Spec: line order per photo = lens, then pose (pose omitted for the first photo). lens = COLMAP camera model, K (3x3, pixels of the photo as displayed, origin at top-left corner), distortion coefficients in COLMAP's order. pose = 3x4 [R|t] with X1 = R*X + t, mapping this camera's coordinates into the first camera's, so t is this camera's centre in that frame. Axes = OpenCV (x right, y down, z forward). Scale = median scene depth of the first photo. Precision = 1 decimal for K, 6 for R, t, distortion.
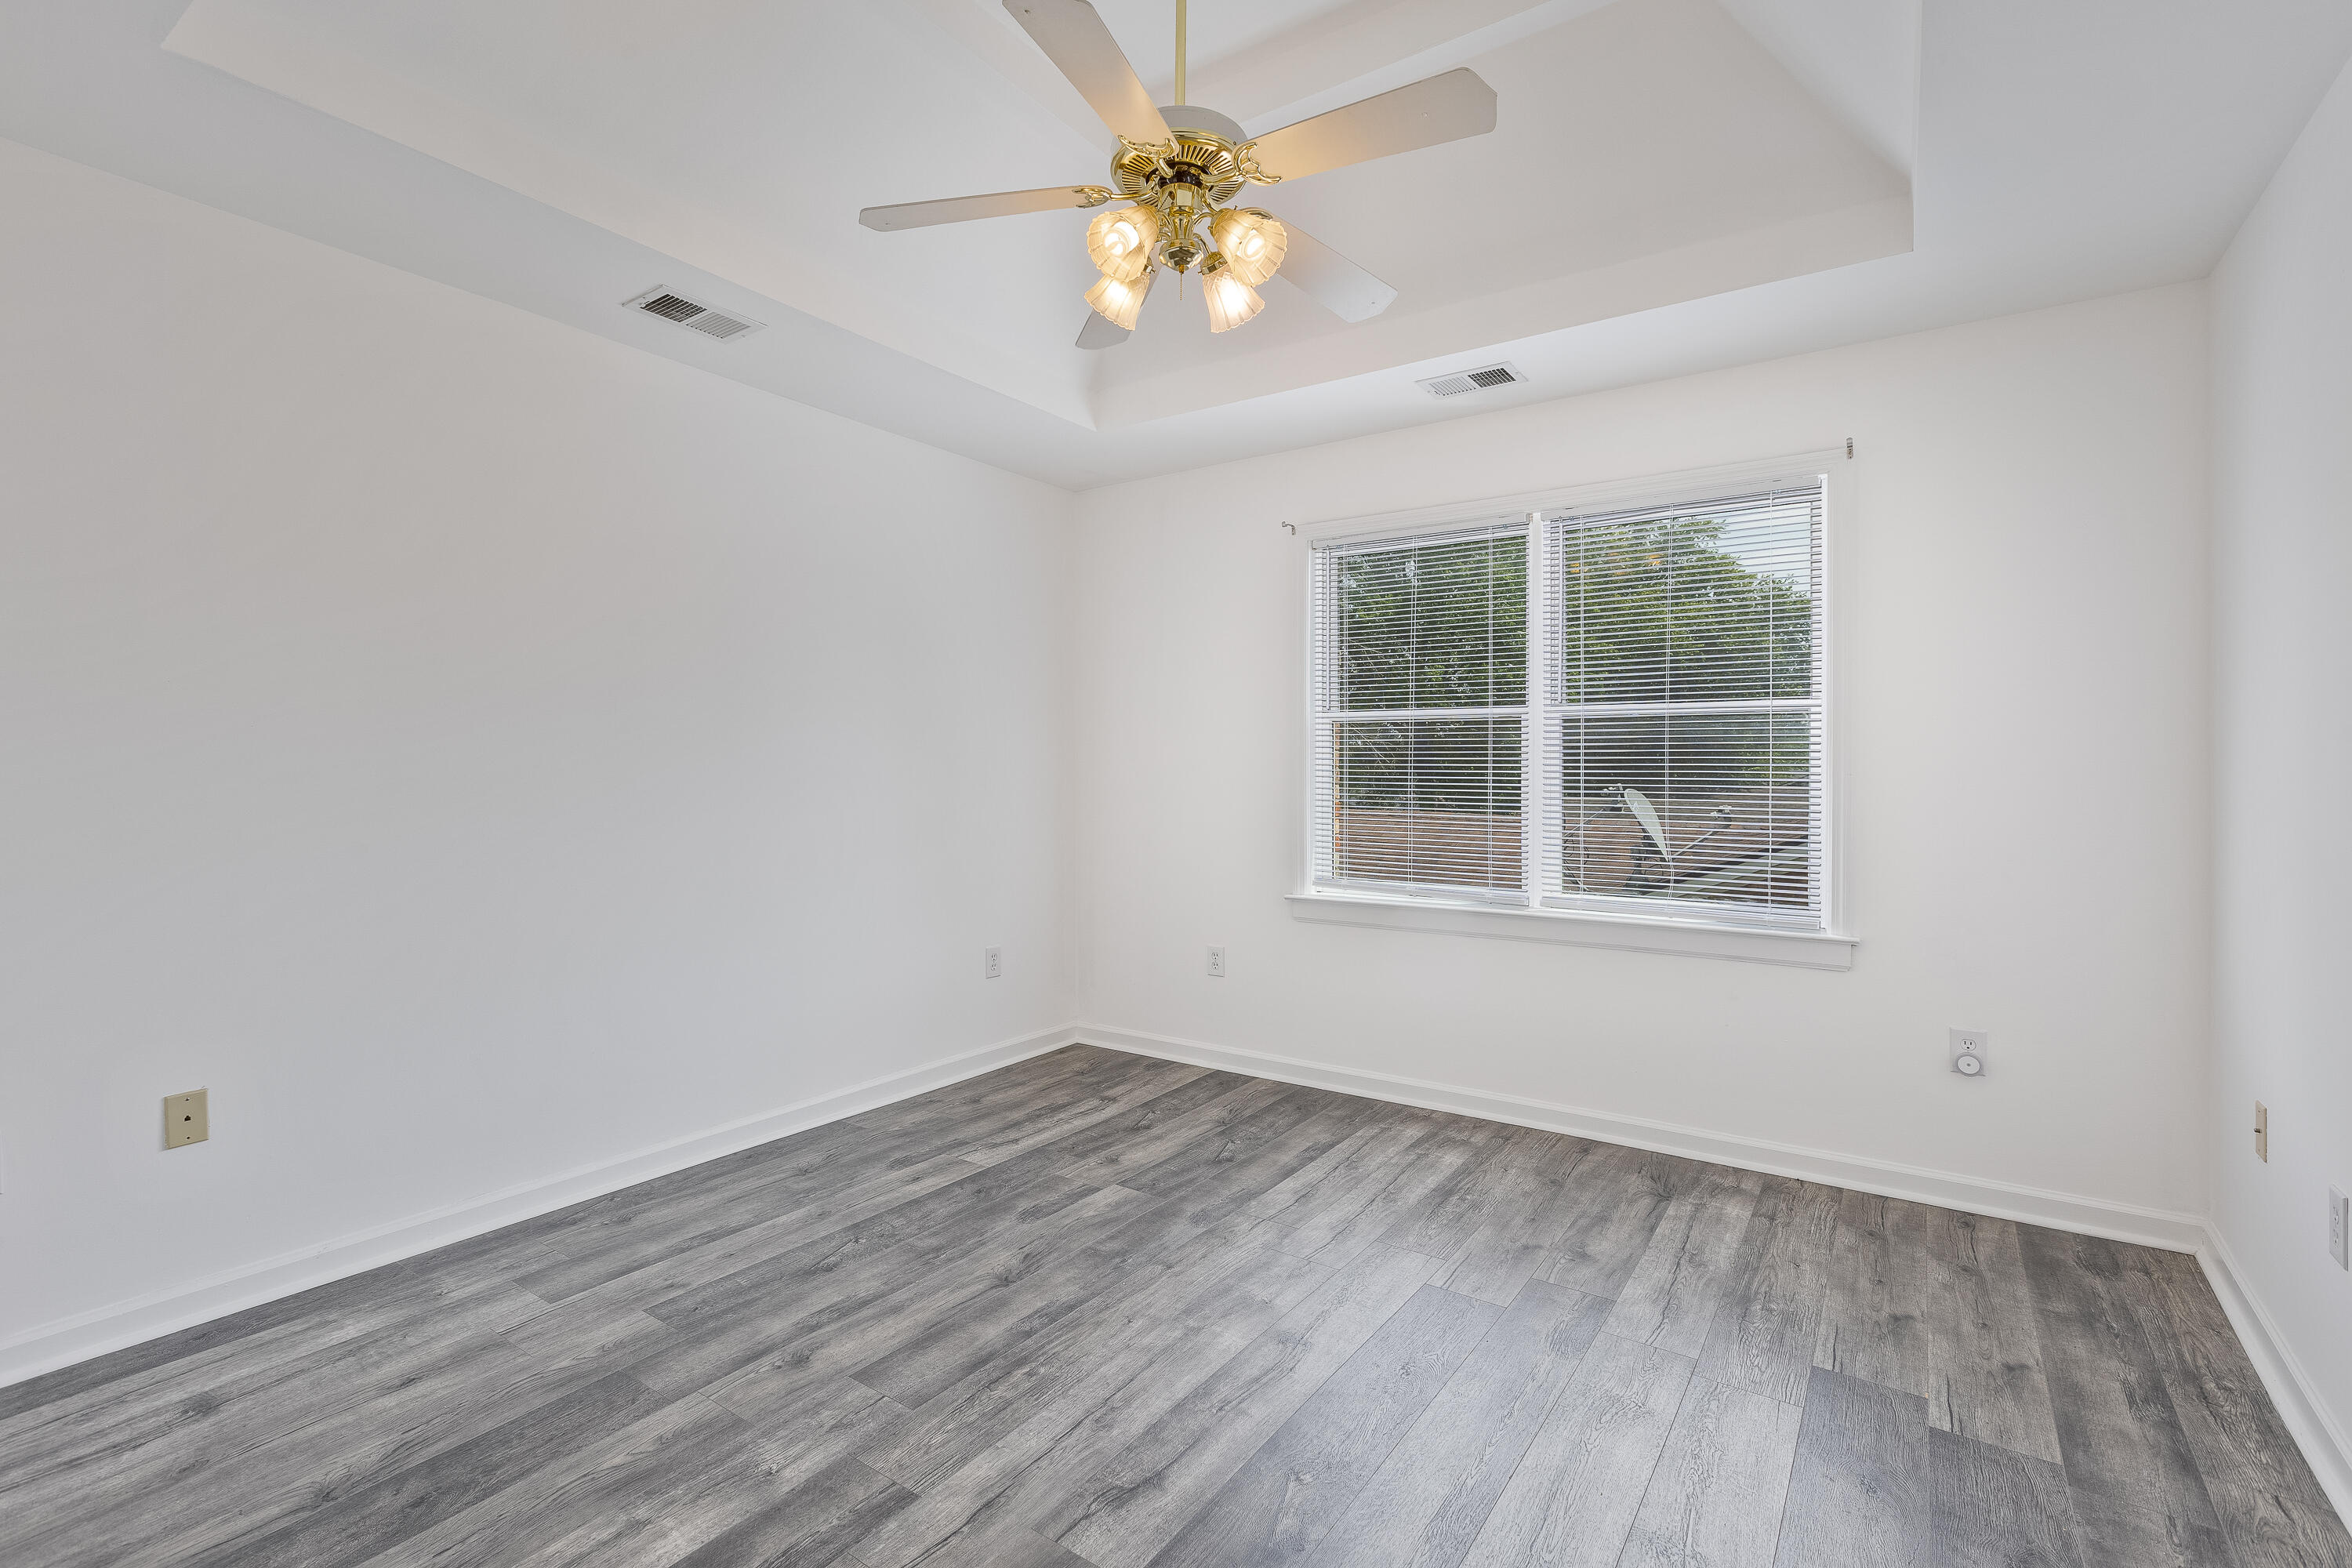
lens RADIAL K [[1063.6, 0, 1175.6], [0, 1063.6, 777.7], [0, 0, 1]] dist [0.001068, -0.000936]
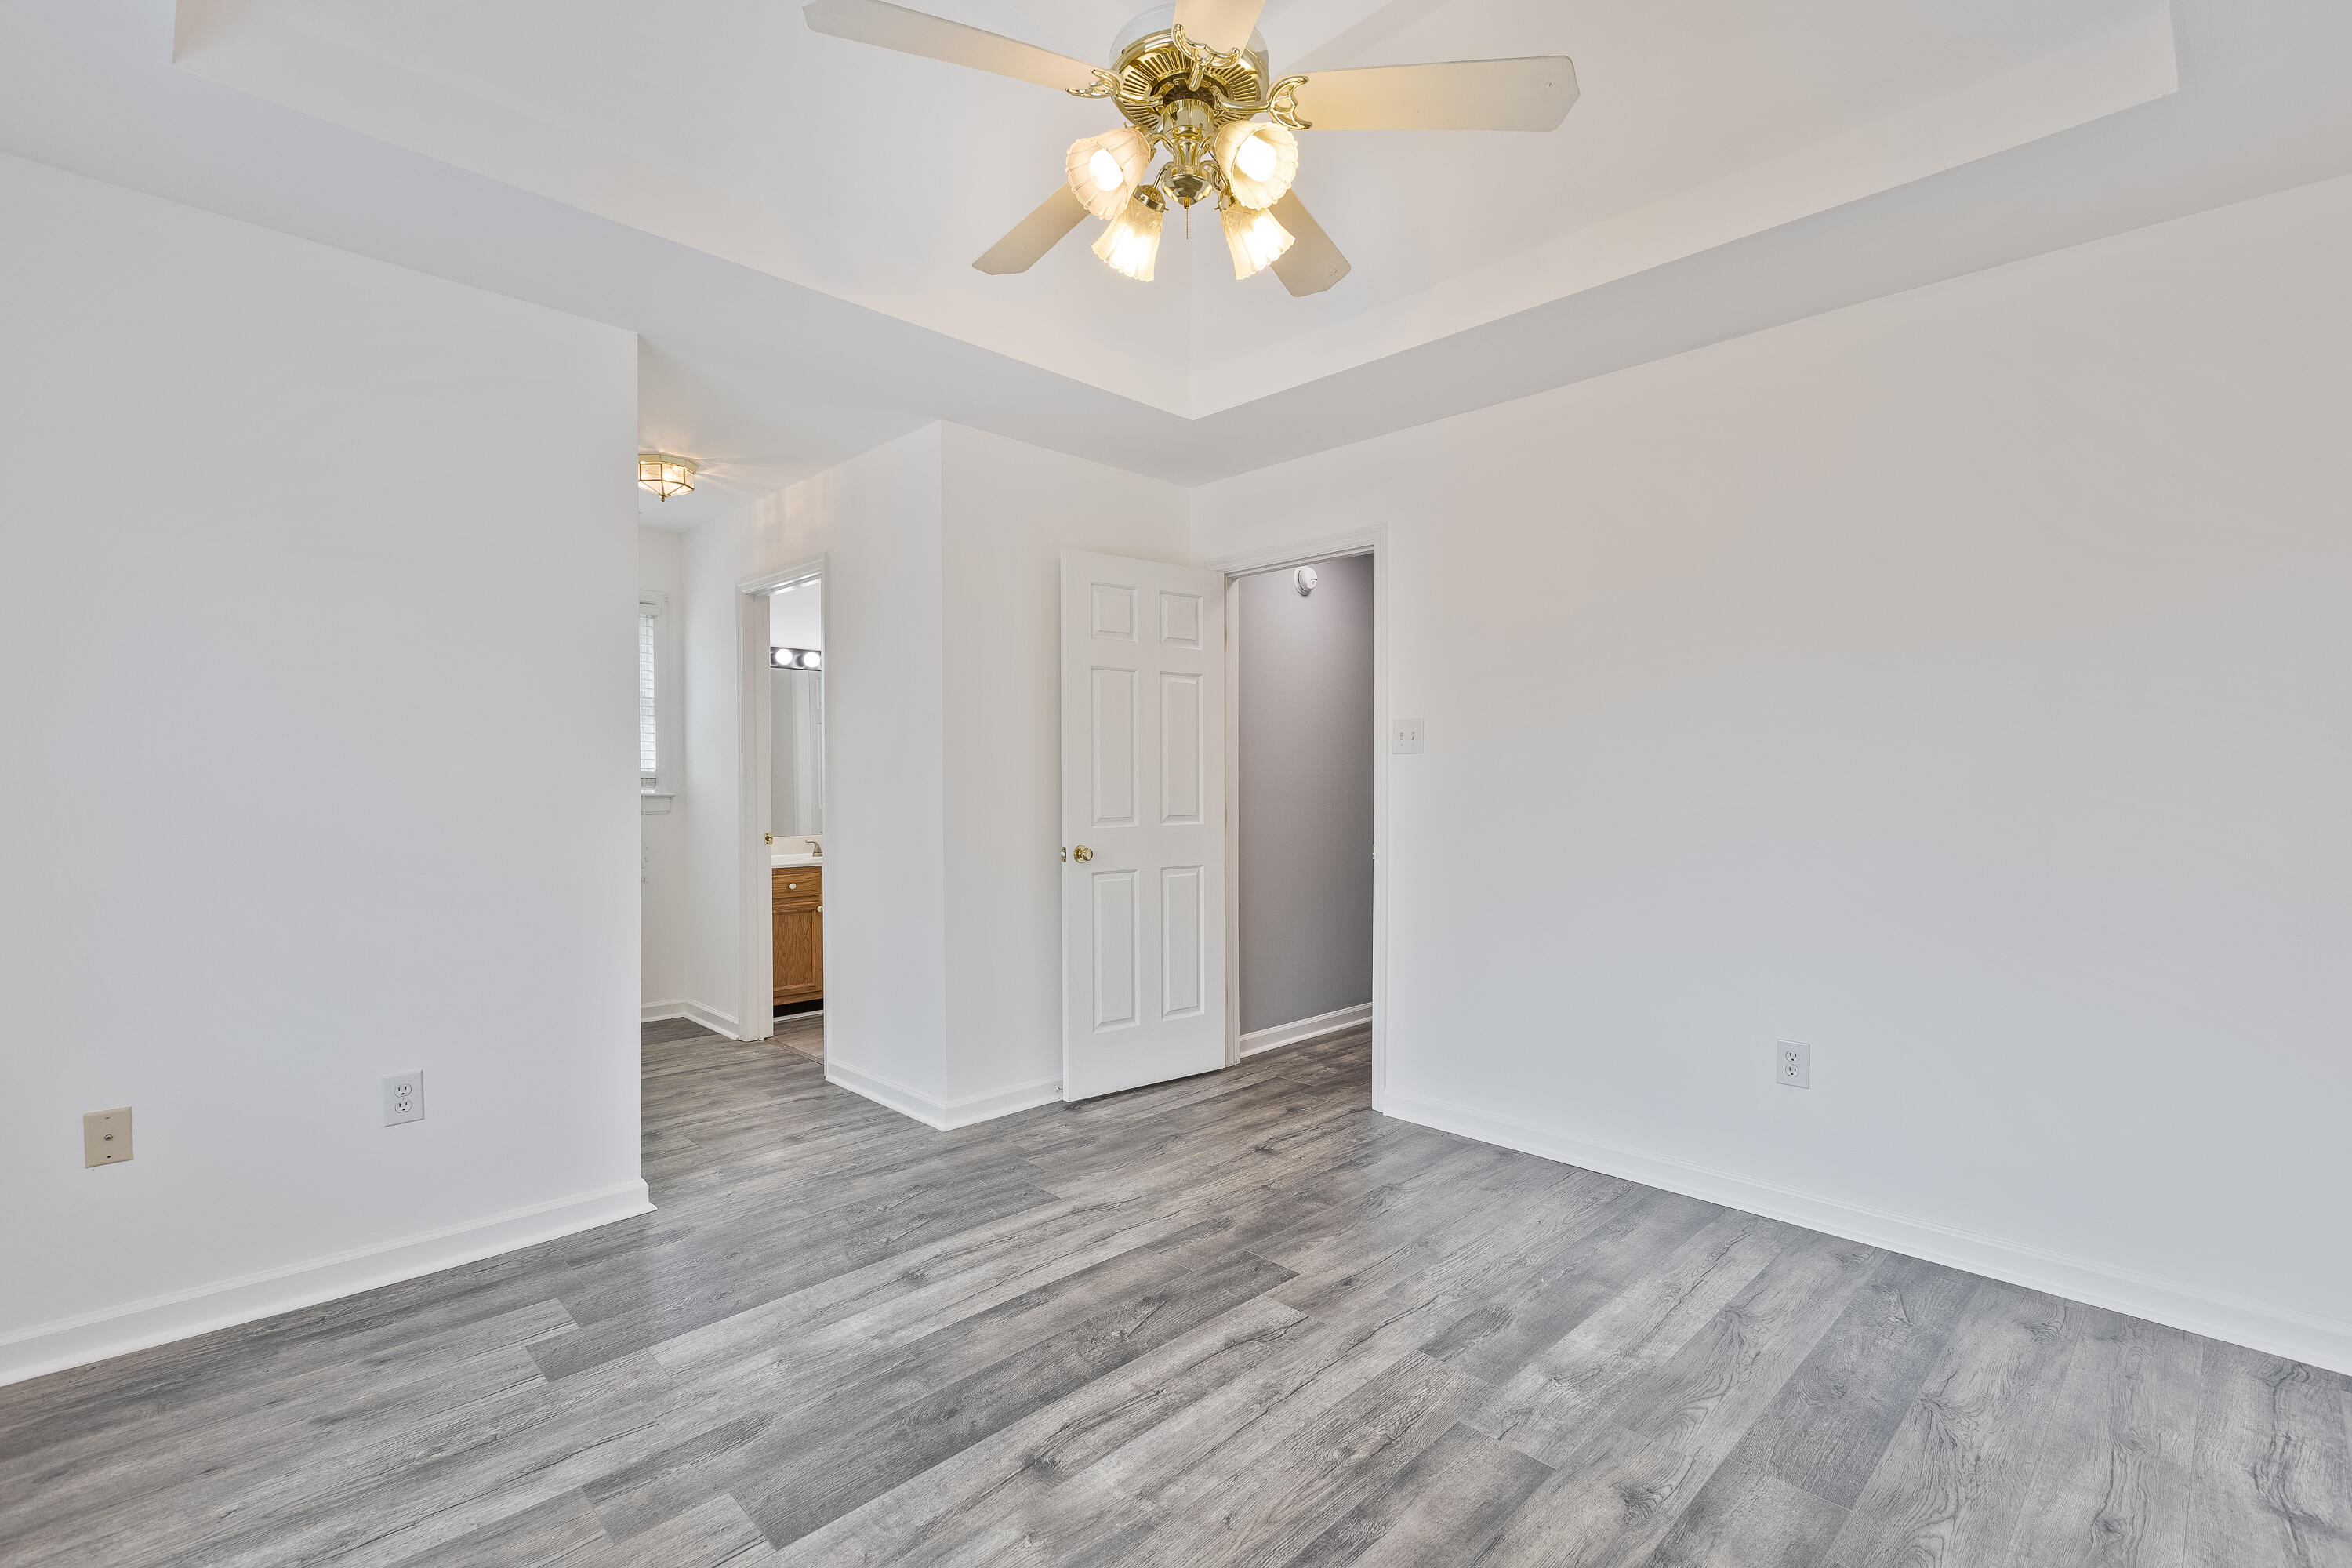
lens RADIAL K [[1063.6, 0, 1164.3], [0, 1063.6, 773.4], [0, 0, 1]] dist [0.001068, -0.000936]
pose [[-0.979397, -0.002909, 0.201923, -0.171518], [-0.002309, 0.999992, 0.003206, -0.019033], [-0.201930, 0.002674, -0.979396, 1.999509]]
